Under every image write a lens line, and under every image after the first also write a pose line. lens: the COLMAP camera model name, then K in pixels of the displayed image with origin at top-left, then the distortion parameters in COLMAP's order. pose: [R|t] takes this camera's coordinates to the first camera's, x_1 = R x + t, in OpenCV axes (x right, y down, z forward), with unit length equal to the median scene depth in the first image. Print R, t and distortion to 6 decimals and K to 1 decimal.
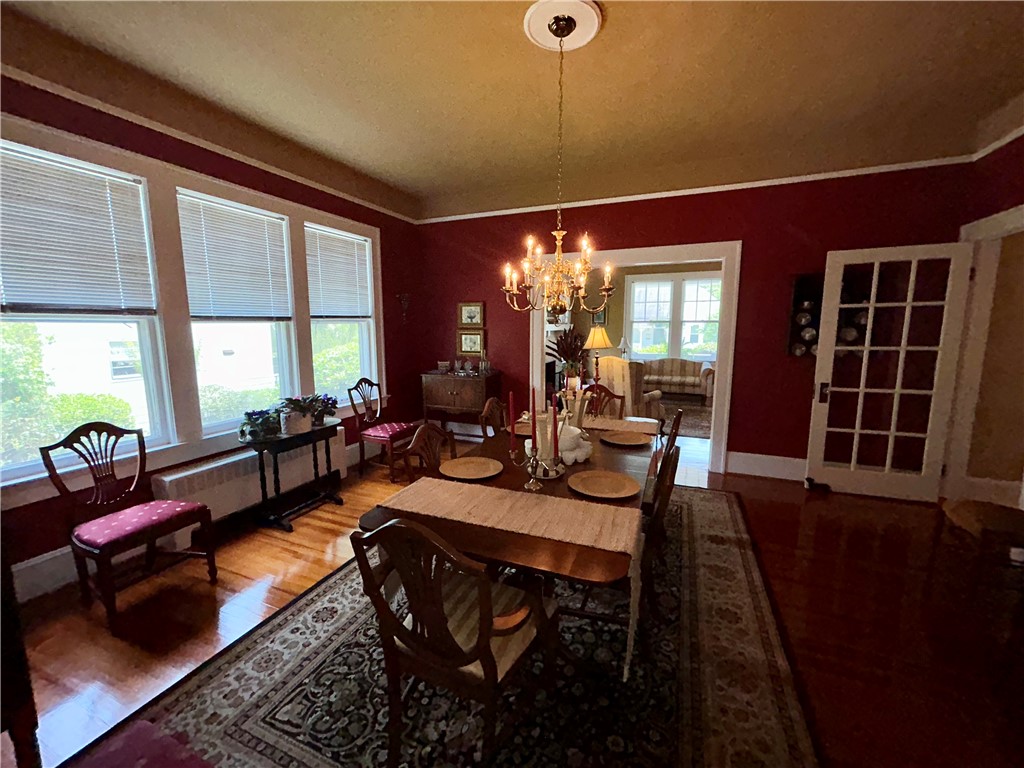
lens RADIAL K [[412.3, 0, 509.3], [0, 412.3, 382.2], [0, 0, 1]] dist [-0.006494, 0.001082]
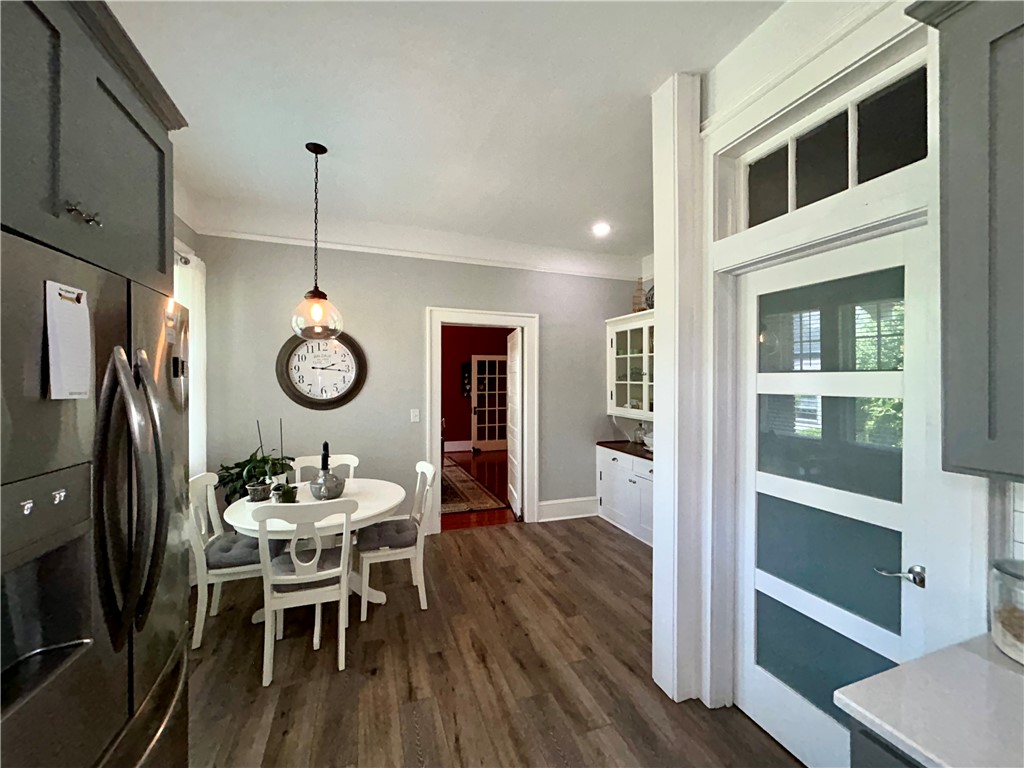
lens RADIAL K [[412.3, 0, 508.7], [0, 412.3, 382.4], [0, 0, 1]] dist [-0.006494, 0.001082]
pose [[0.728103, 0.001042, 0.685467, -0.802775], [0.091202, 0.990961, -0.098381, 0.121058], [-0.679373, 0.134147, 0.721427, -0.967827]]
